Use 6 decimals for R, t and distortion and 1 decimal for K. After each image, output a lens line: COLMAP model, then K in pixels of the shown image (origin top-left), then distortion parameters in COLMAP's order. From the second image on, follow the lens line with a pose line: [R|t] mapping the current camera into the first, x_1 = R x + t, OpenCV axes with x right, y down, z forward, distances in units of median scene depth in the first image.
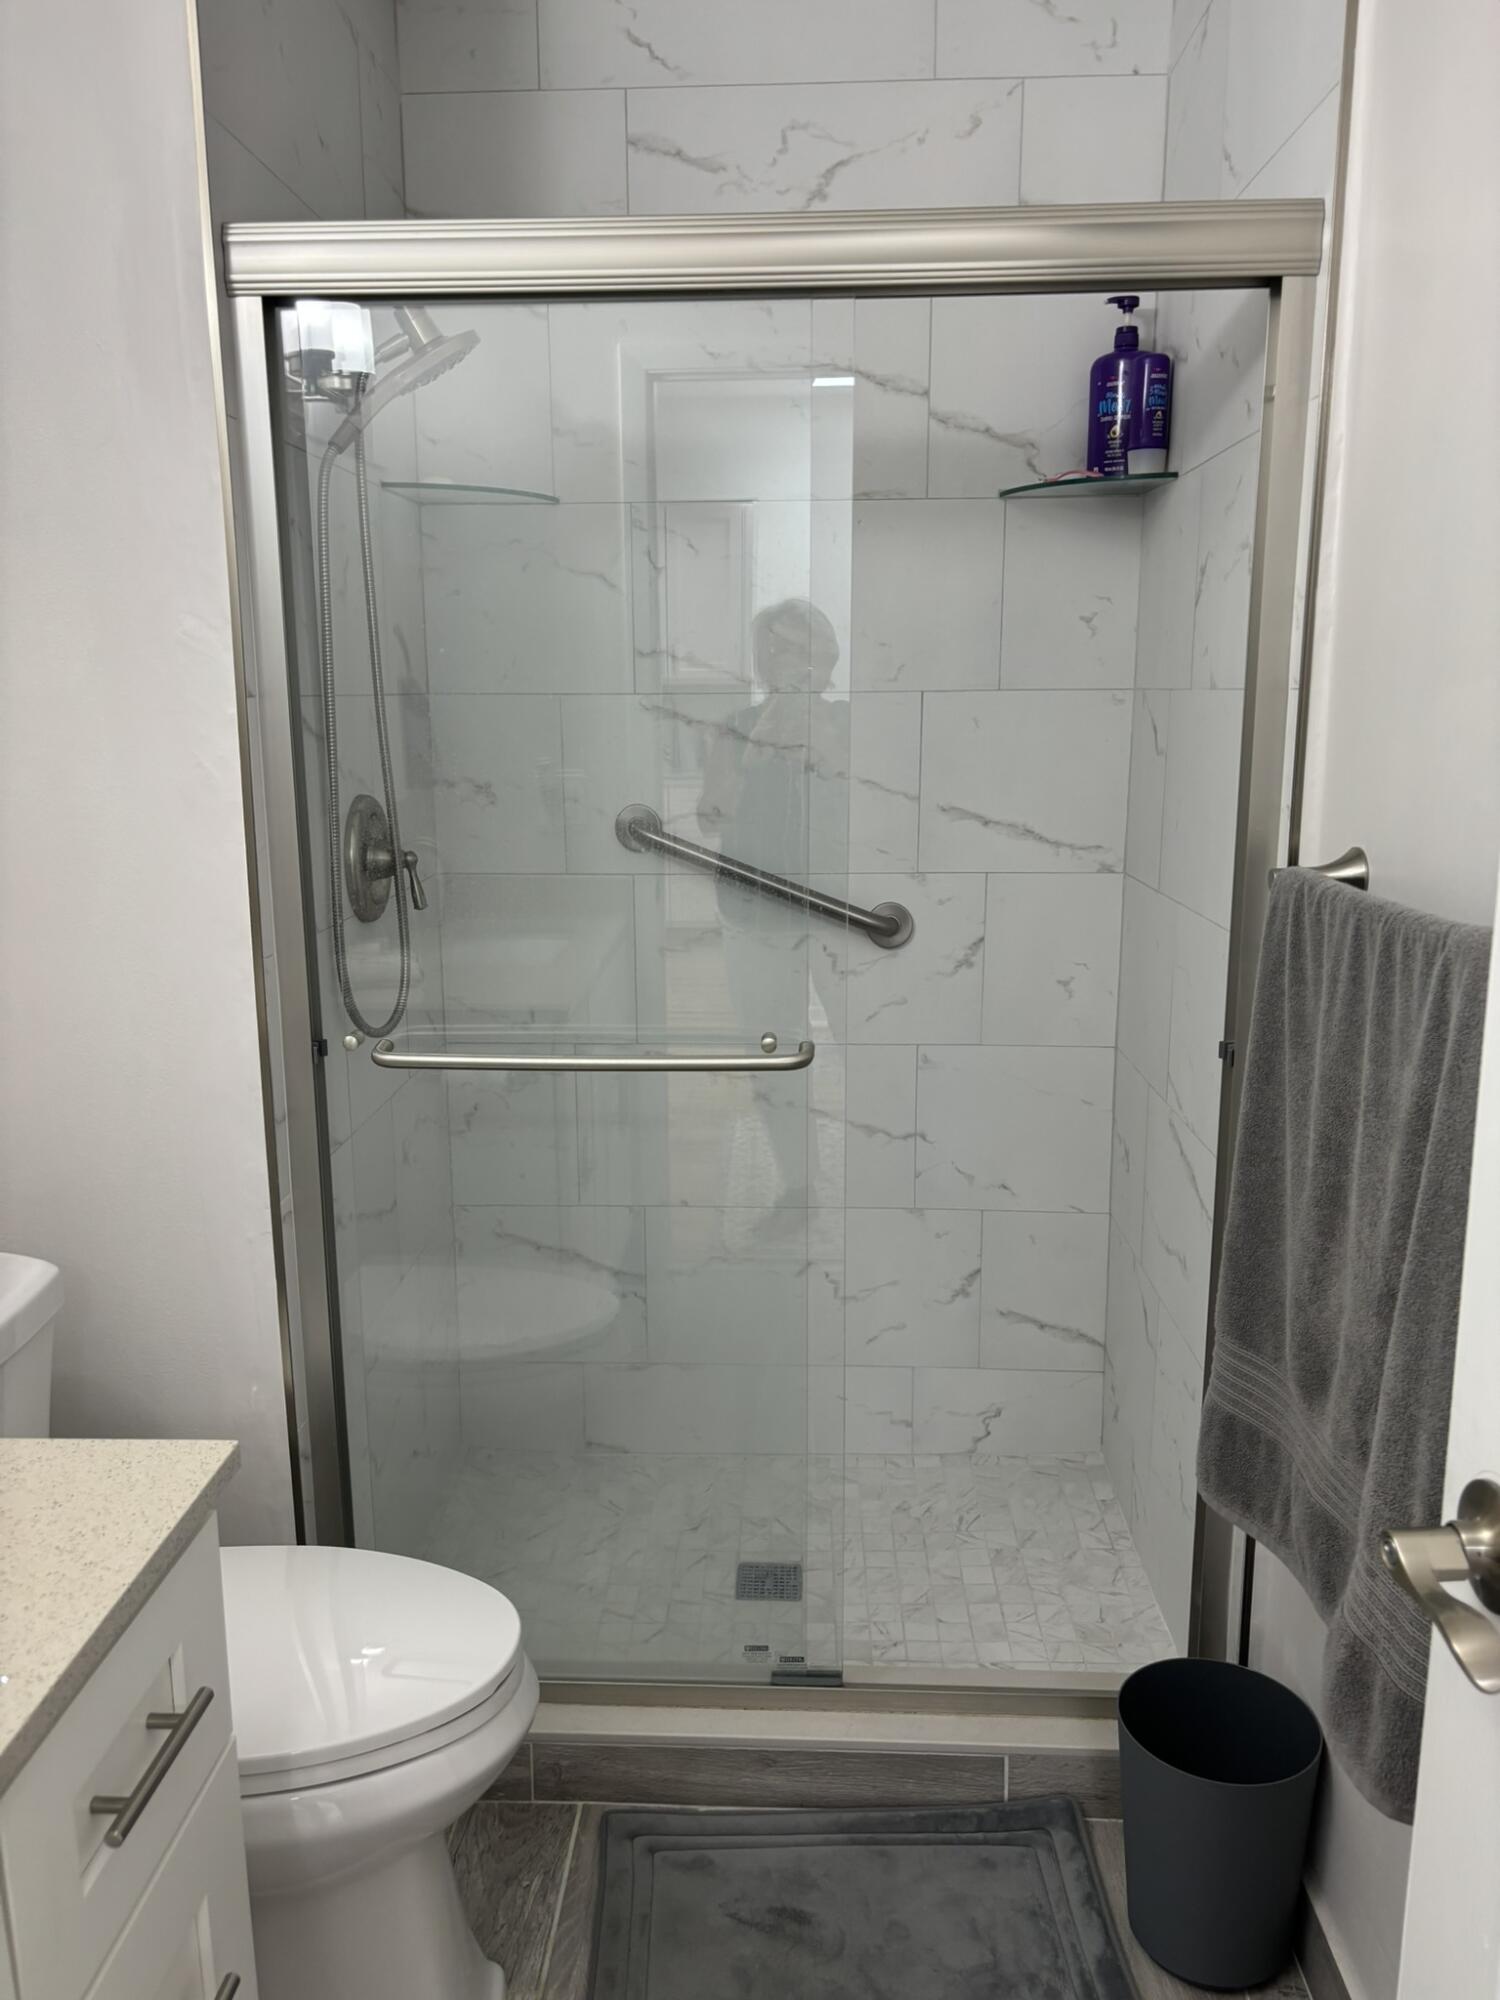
lens RADIAL K [[1485.7, 0, 731.3], [0, 1485.7, 1005.1], [0, 0, 1]] dist [0.029252, -0.003505]
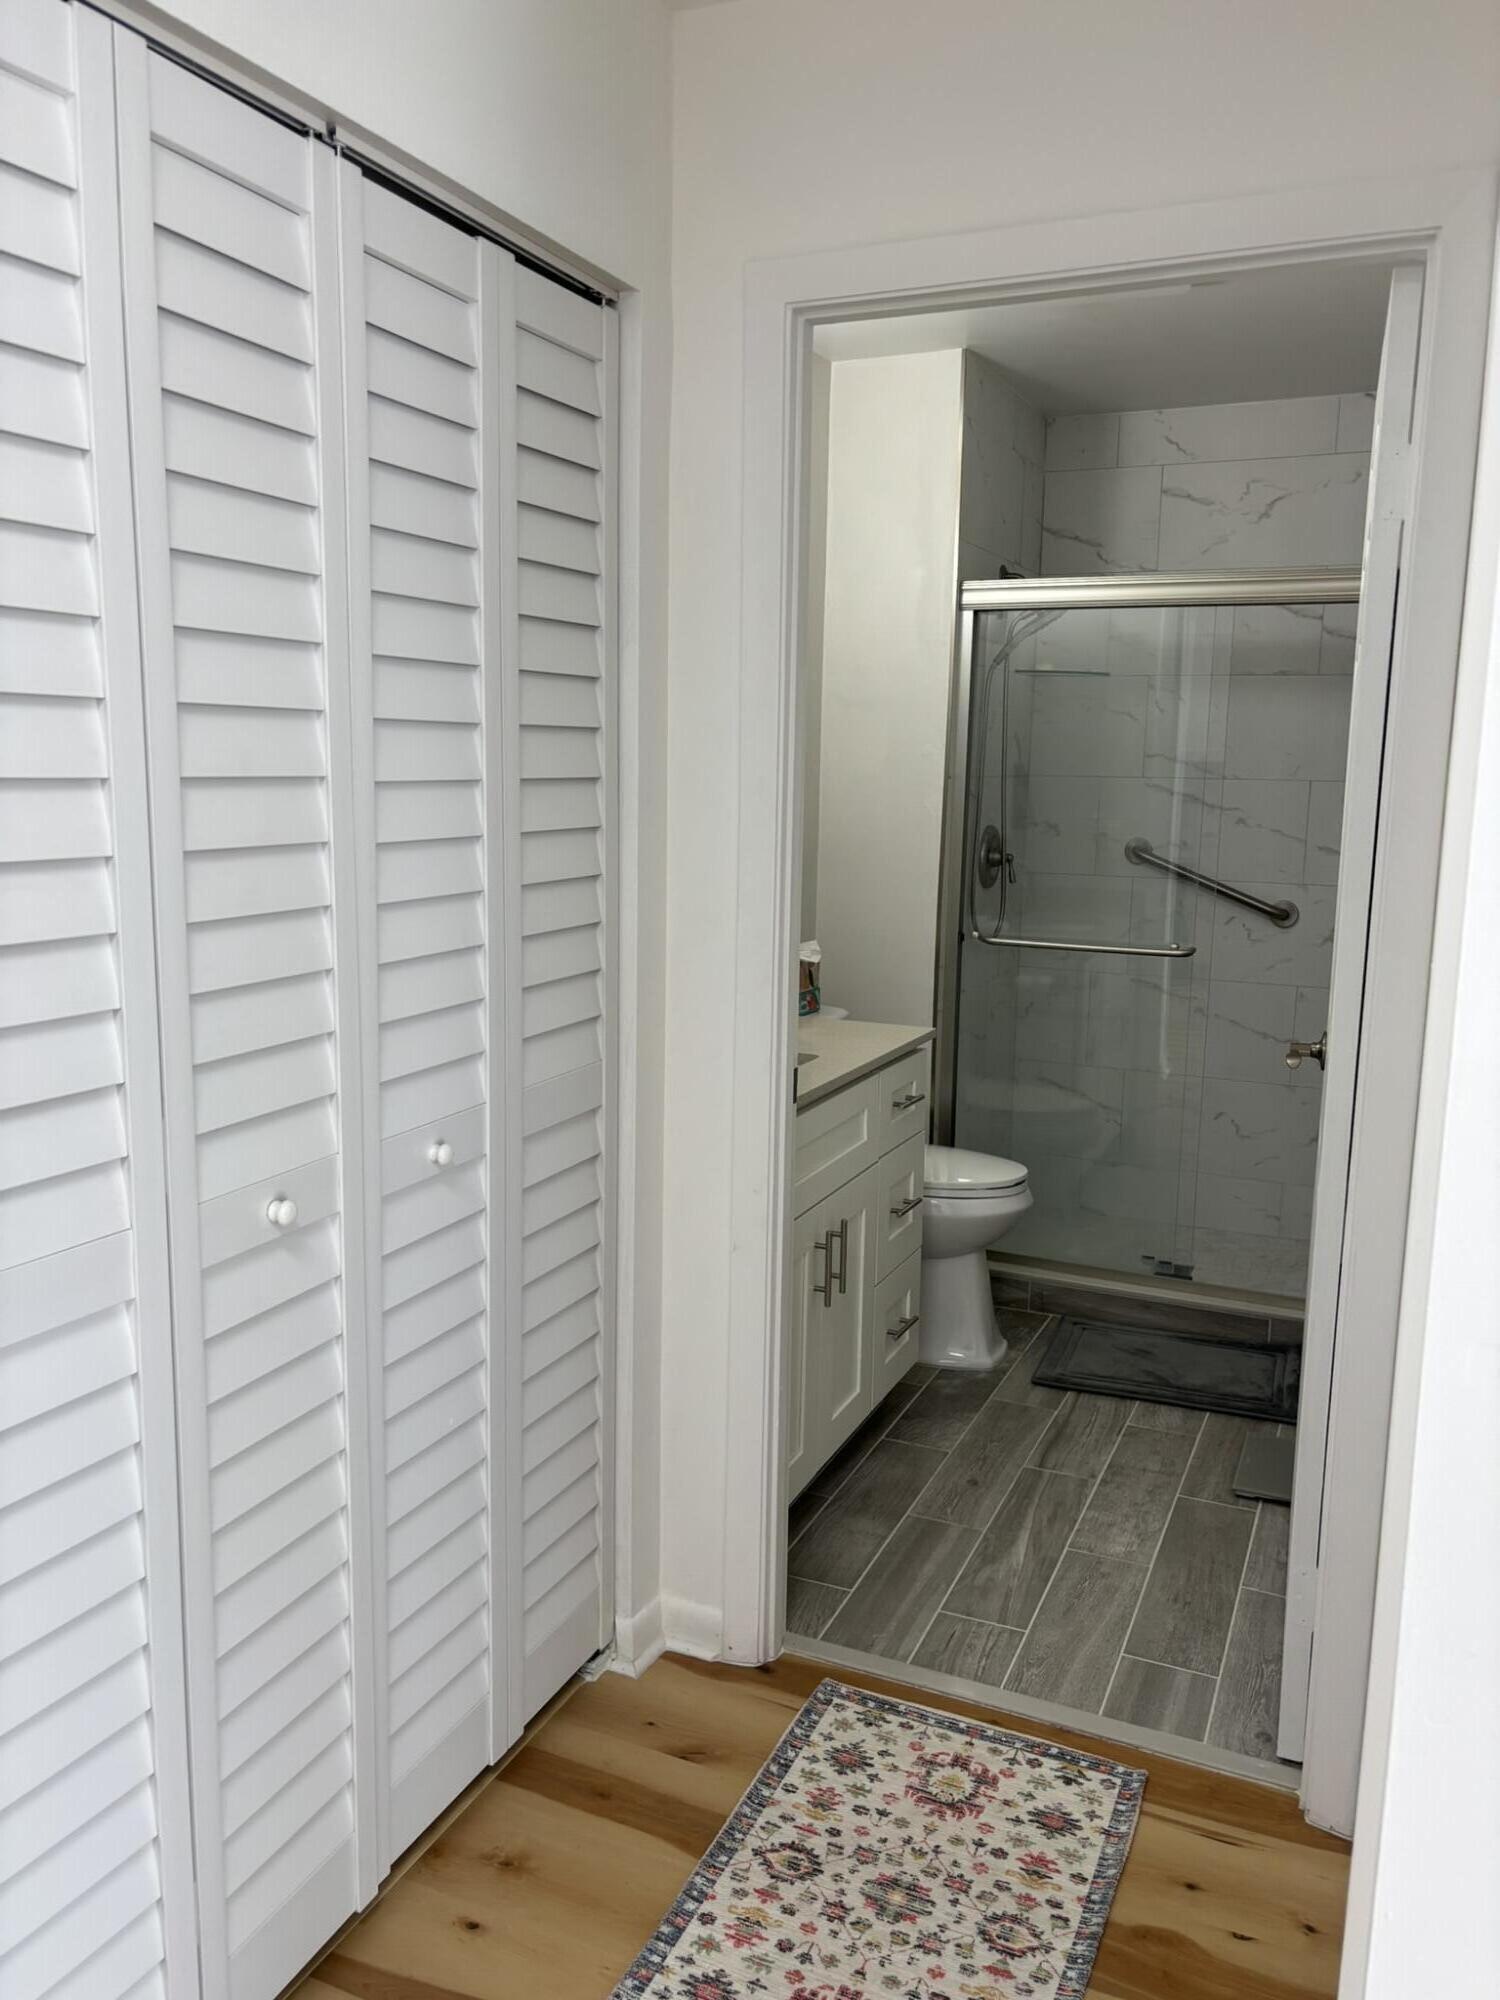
lens RADIAL K [[1485.7, 0, 745.0], [0, 1485.7, 982.6], [0, 0, 1]] dist [0.029252, -0.003505]
pose [[0.925542, 0.078773, -0.370361, 0.193807], [-0.101737, 0.993888, -0.042852, 0.179810], [0.364722, 0.077341, 0.927899, -0.910719]]
